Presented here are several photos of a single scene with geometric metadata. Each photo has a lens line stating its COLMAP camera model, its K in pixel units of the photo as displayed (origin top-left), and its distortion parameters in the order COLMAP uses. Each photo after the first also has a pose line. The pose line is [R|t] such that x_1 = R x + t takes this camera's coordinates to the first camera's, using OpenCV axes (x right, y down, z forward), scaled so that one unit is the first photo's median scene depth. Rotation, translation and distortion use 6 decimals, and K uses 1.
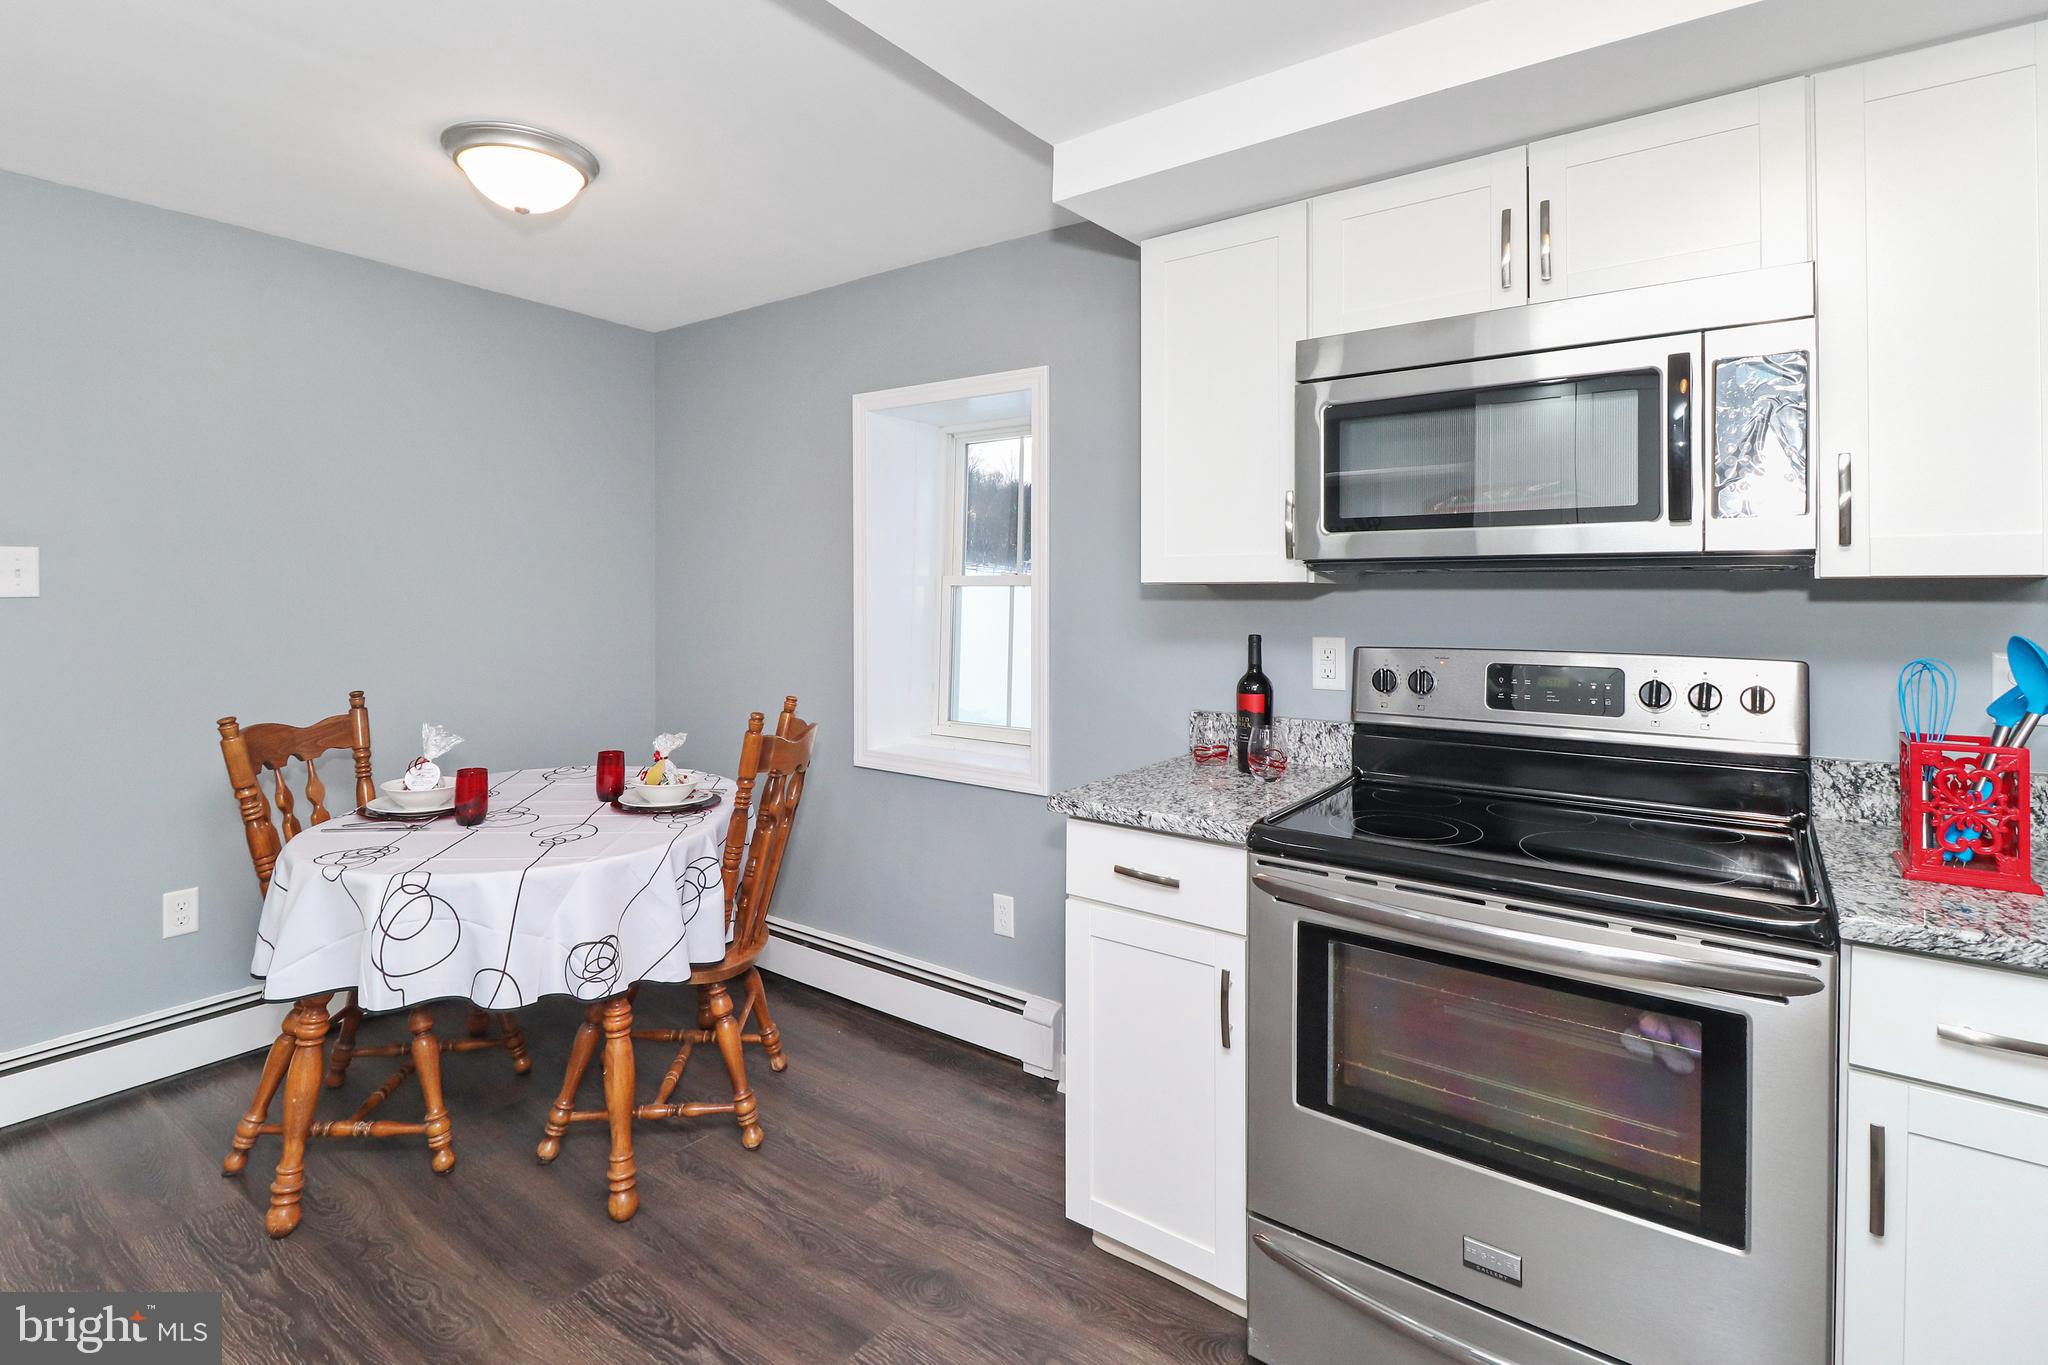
lens RADIAL K [[1002.0, 0, 1022.9], [0, 1002.0, 598.8], [0, 0, 1]] dist [0.000118, -0.000138]
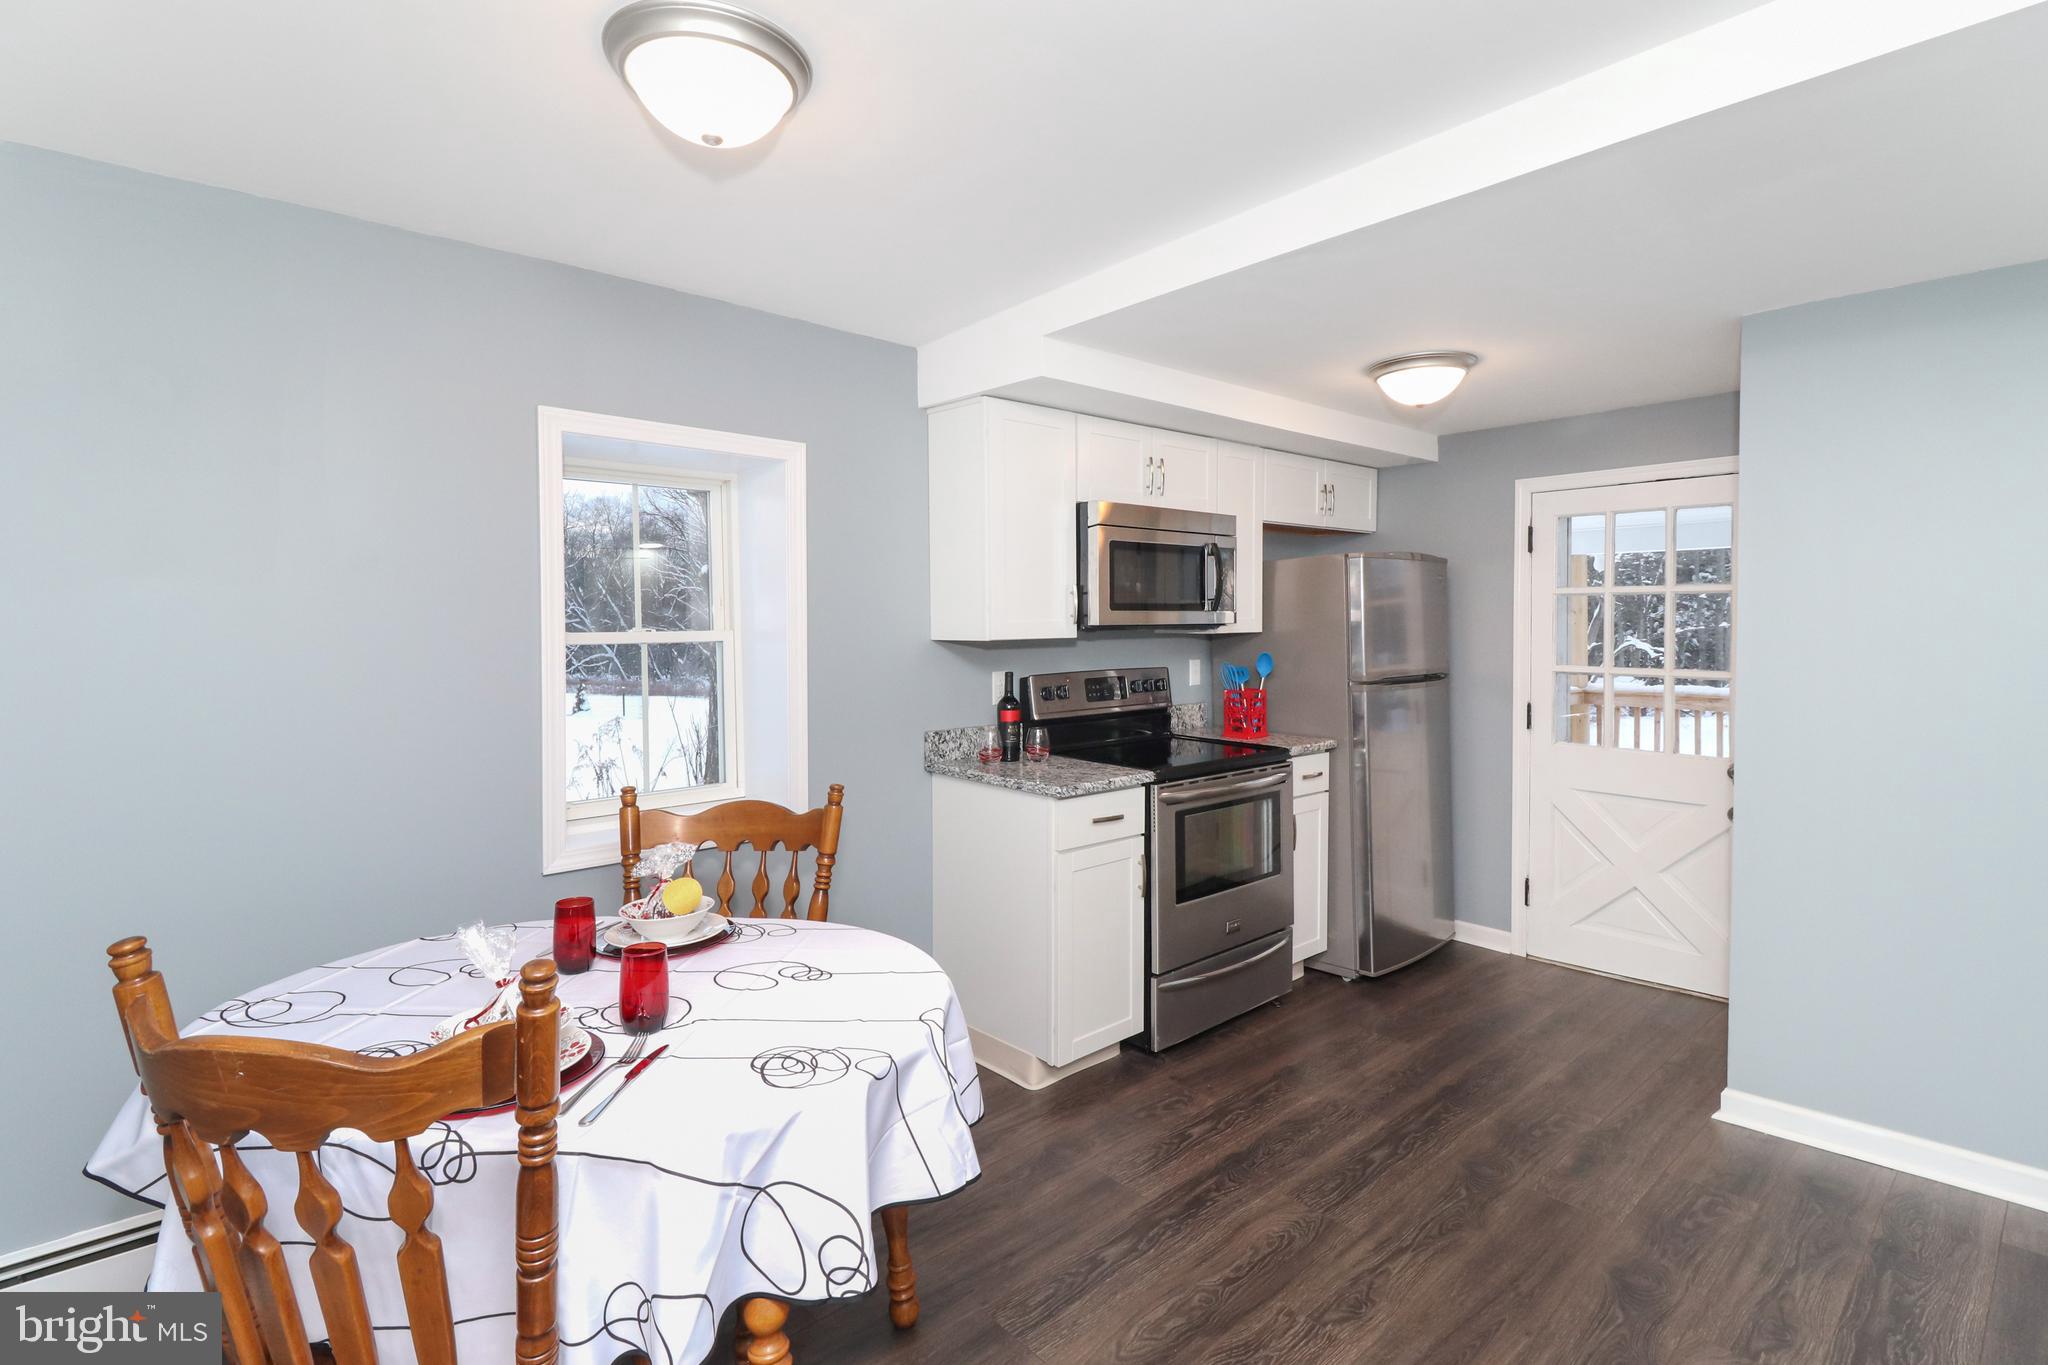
lens RADIAL K [[952.9, 0, 1020.8], [0, 952.9, 638.5], [0, 0, 1]] dist [0.014309, -0.014096]
pose [[0.211700, -0.025605, 0.976999, -1.434903], [0.009430, 0.999664, 0.024156, -0.060227], [-0.977289, 0.004099, 0.211870, 0.802482]]
